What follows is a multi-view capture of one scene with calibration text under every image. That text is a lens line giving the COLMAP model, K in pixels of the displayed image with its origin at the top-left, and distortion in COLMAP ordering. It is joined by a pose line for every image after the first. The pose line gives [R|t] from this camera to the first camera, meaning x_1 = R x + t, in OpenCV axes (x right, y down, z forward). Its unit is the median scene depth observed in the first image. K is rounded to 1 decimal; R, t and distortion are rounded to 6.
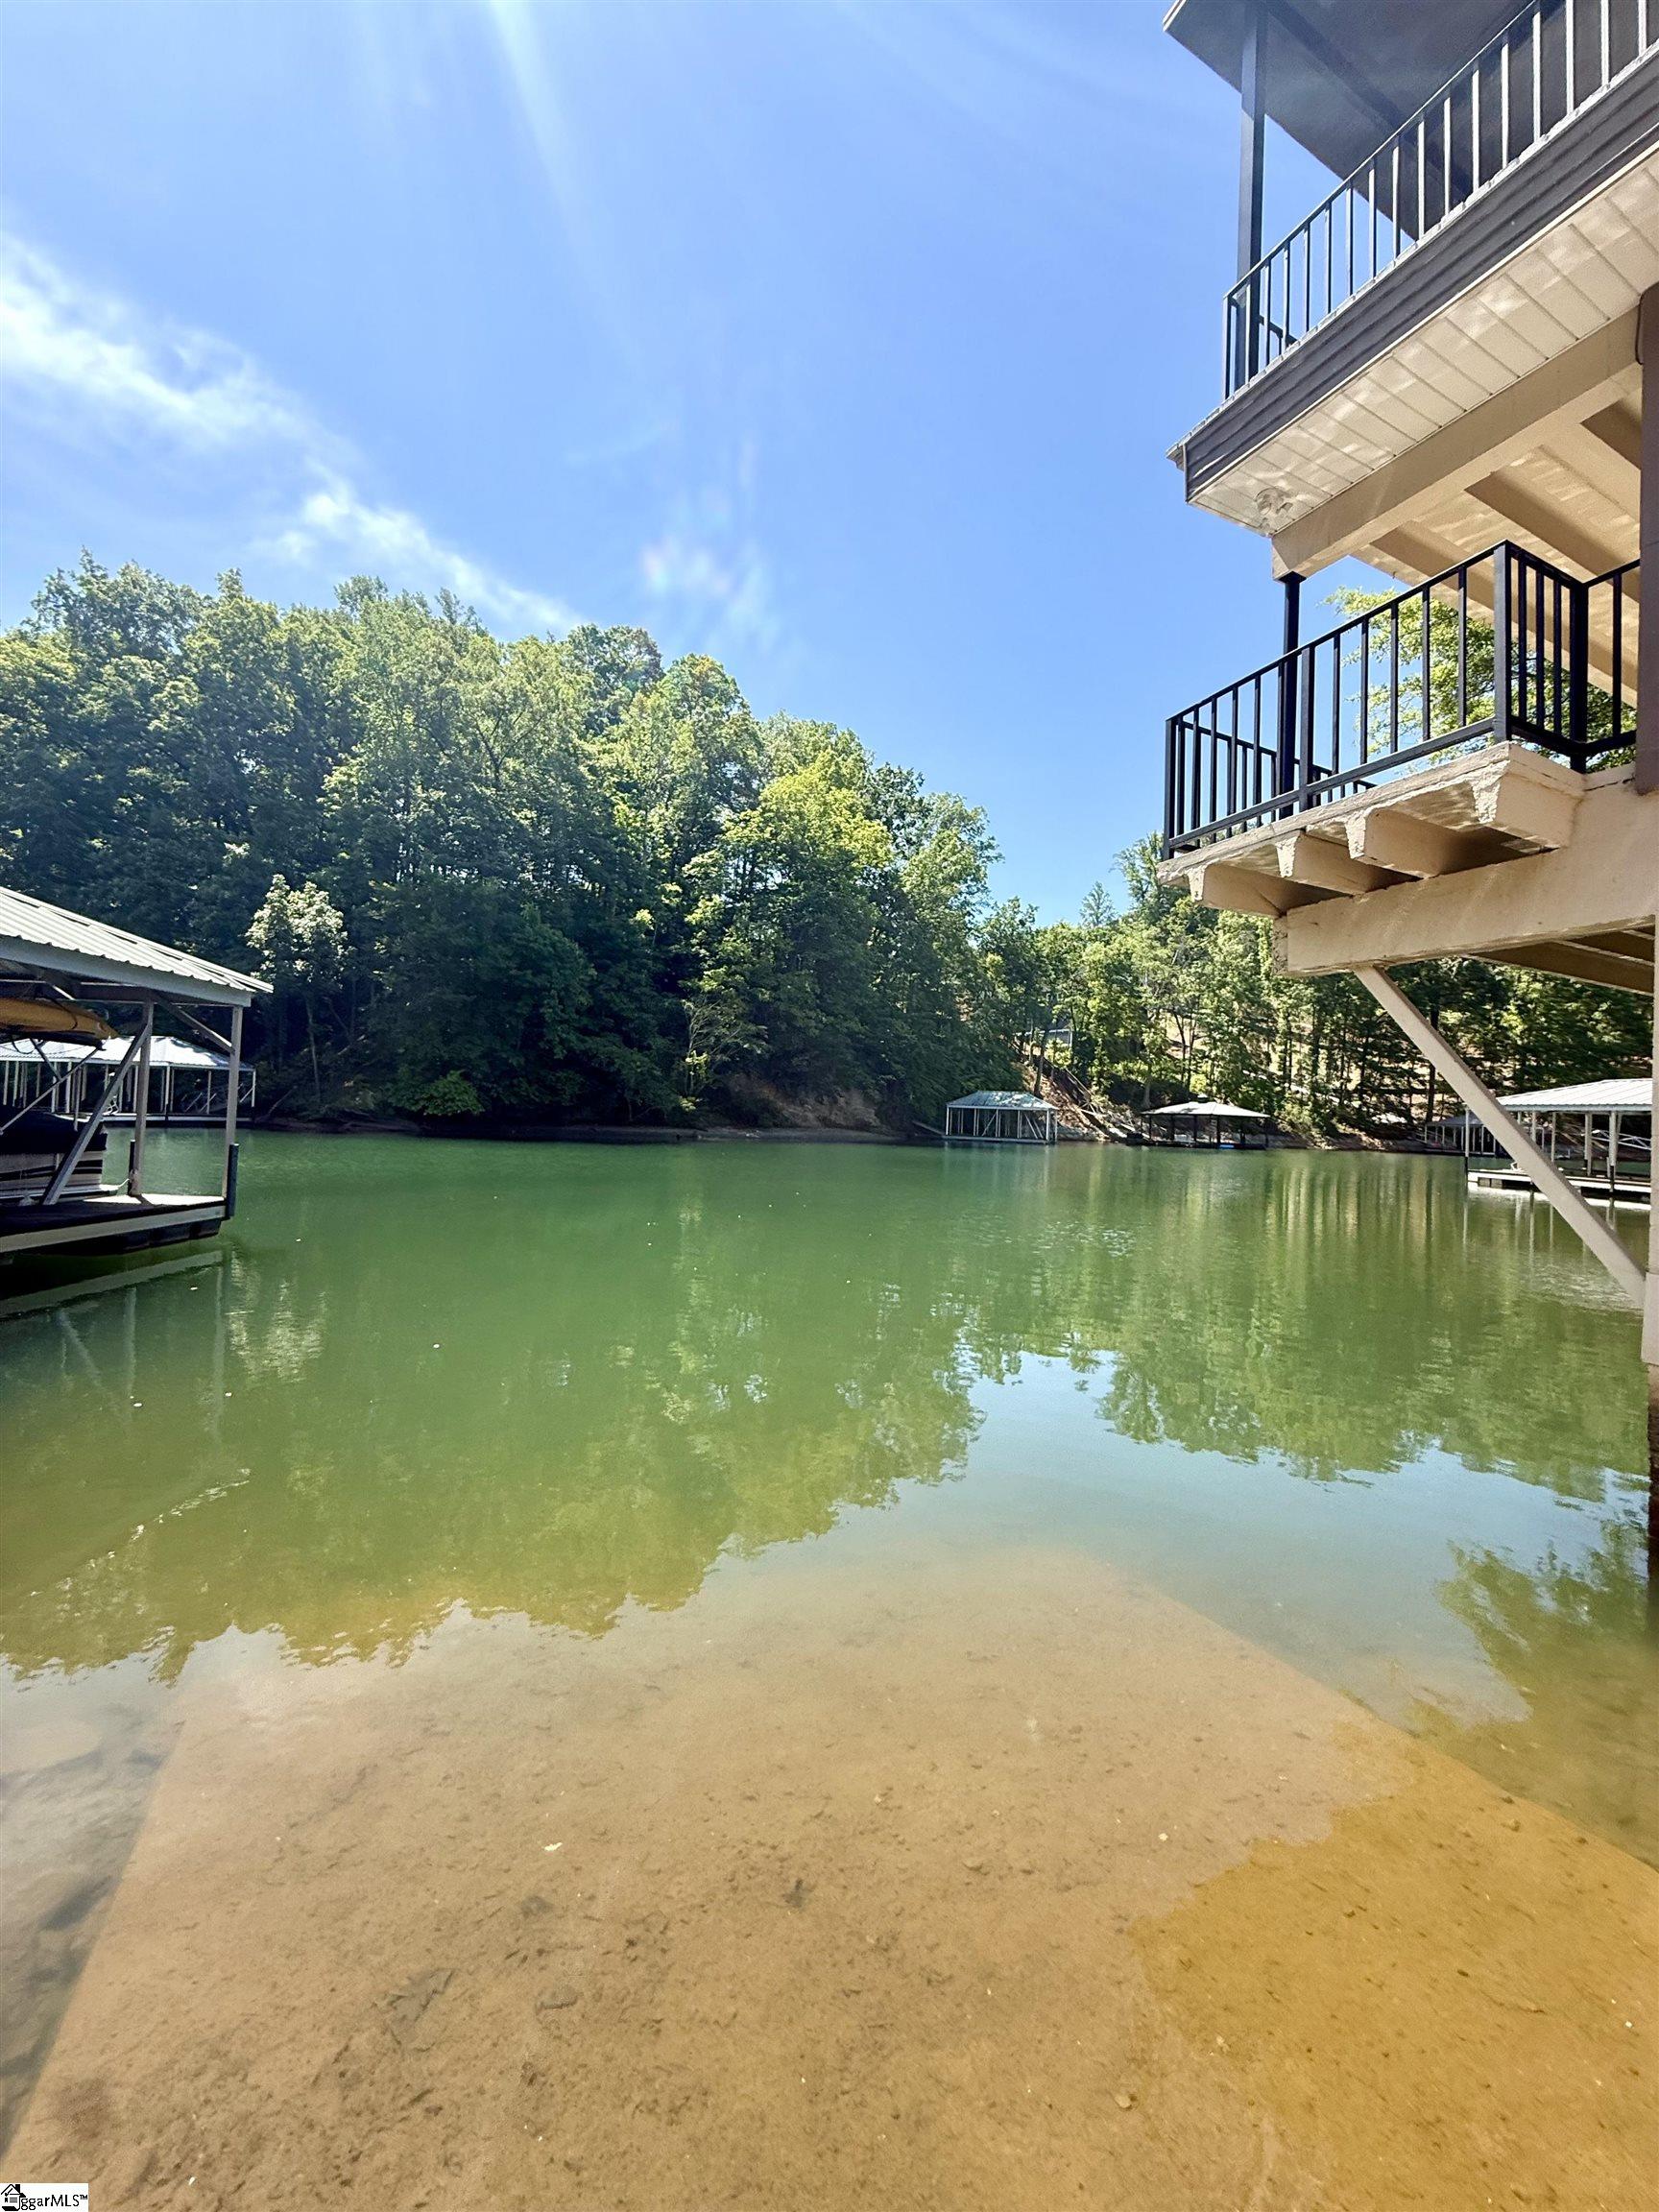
lens RADIAL K [[889.0, 0, 828.3], [0, 889.0, 1096.0], [0, 0, 1]] dist [-0.002921, 0.000485]
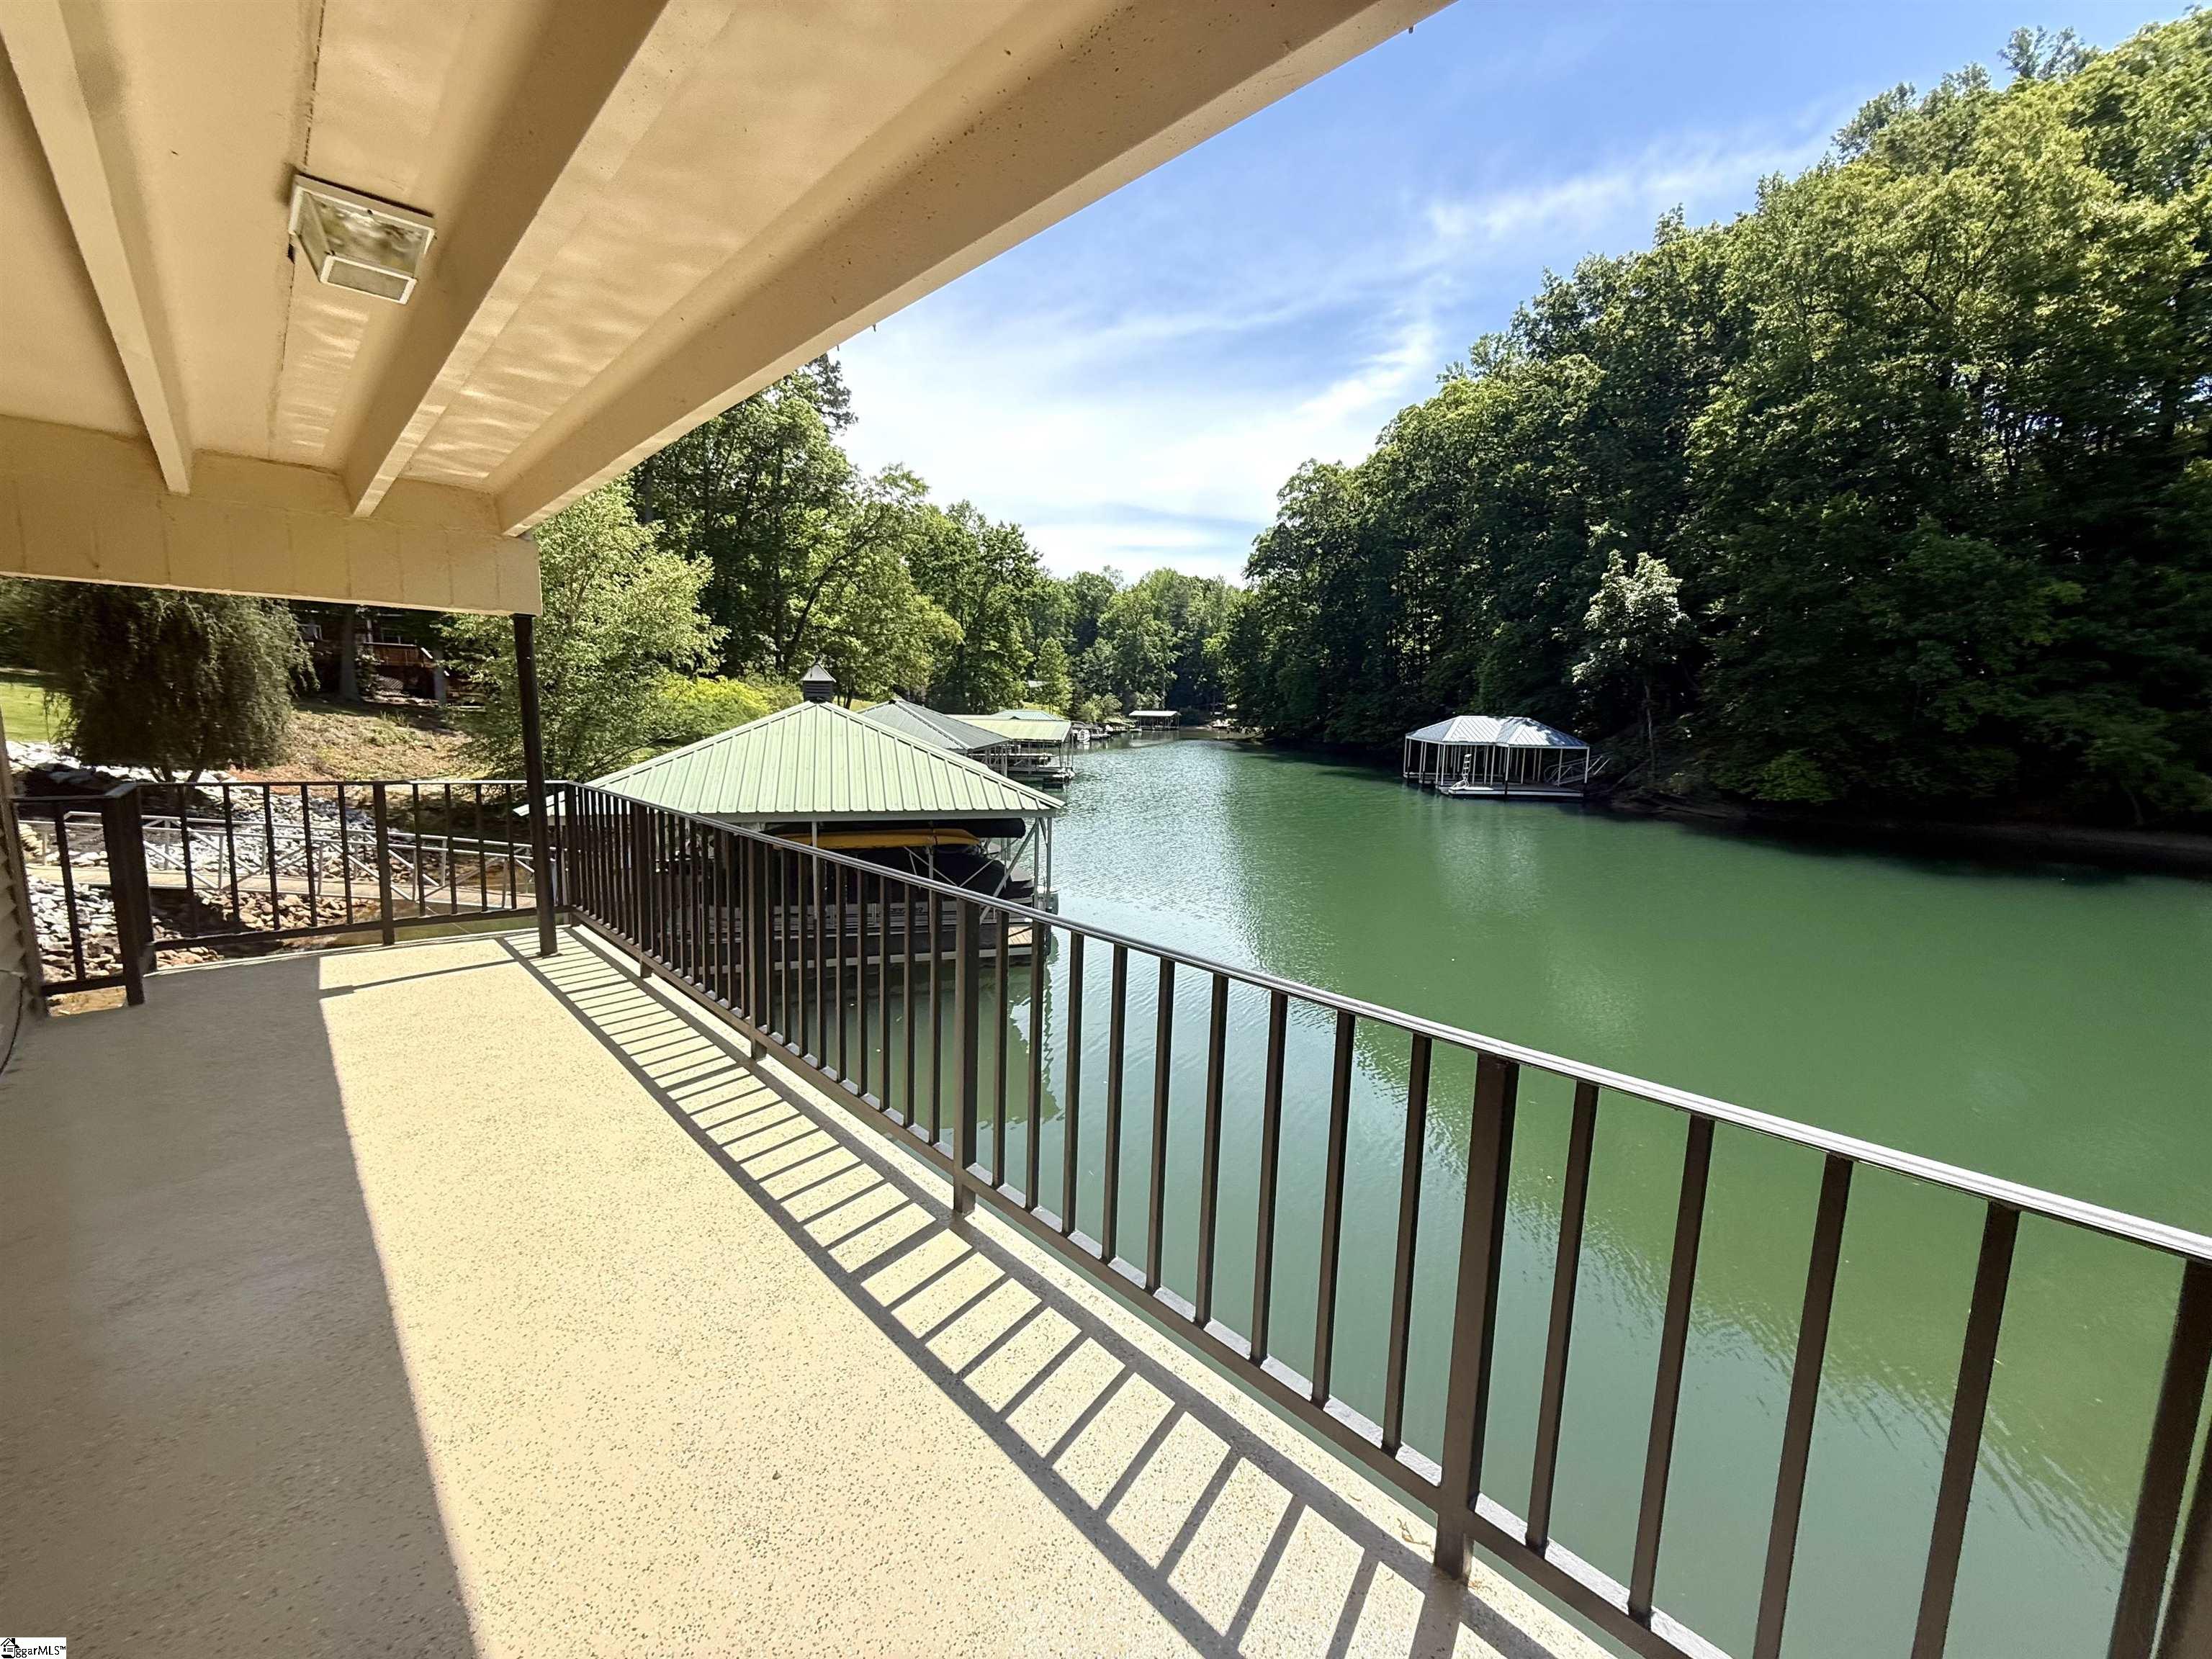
lens RADIAL K [[888.2, 0, 1098.7], [0, 888.2, 821.6], [0, 0, 1]] dist [-0.001228, -0.000236]
pose [[0.279778, 0.102734, -0.954552, 0.132886], [0.016717, 0.993586, 0.111835, -0.043986], [0.959919, -0.047247, 0.276266, 0.105093]]
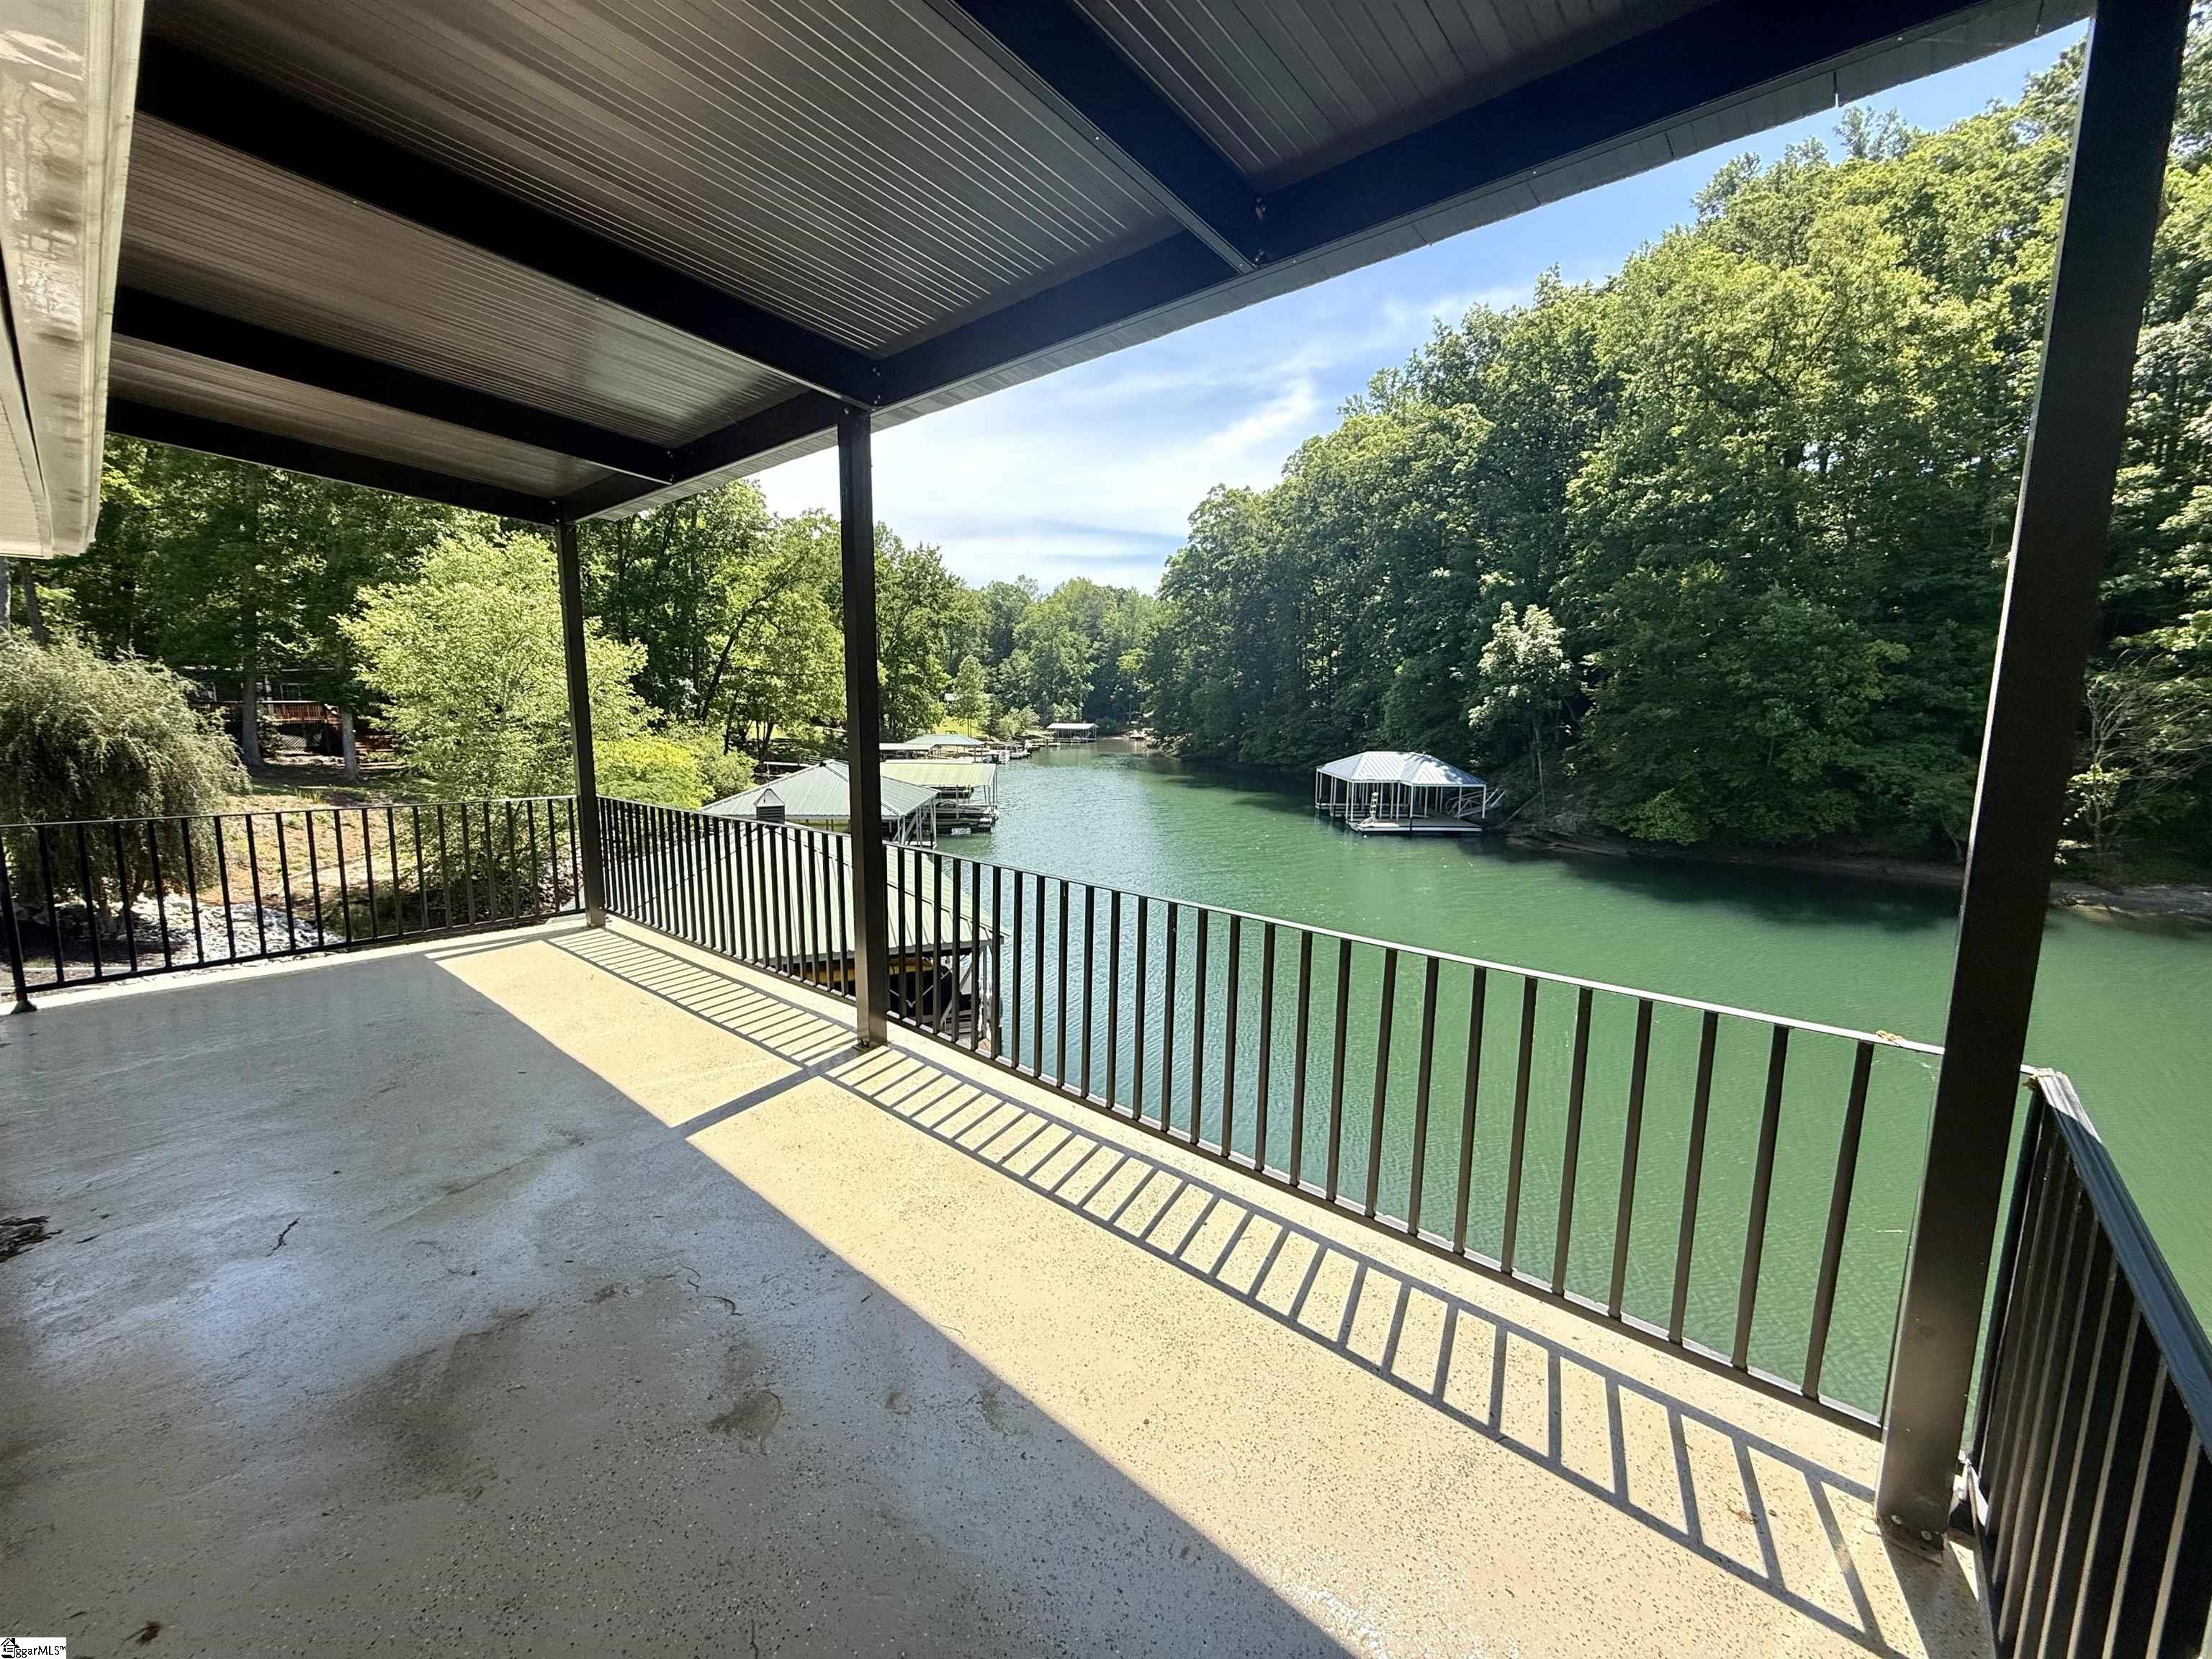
lens RADIAL K [[886.1, 0, 1080.3], [0, 886.1, 823.5], [0, 0, 1]] dist [-0.001770, 0.000479]
pose [[0.347854, 0.089415, -0.933275, 0.146084], [0.030522, 0.993834, 0.106593, -0.076377], [0.937052, -0.065564, 0.342980, 0.095481]]
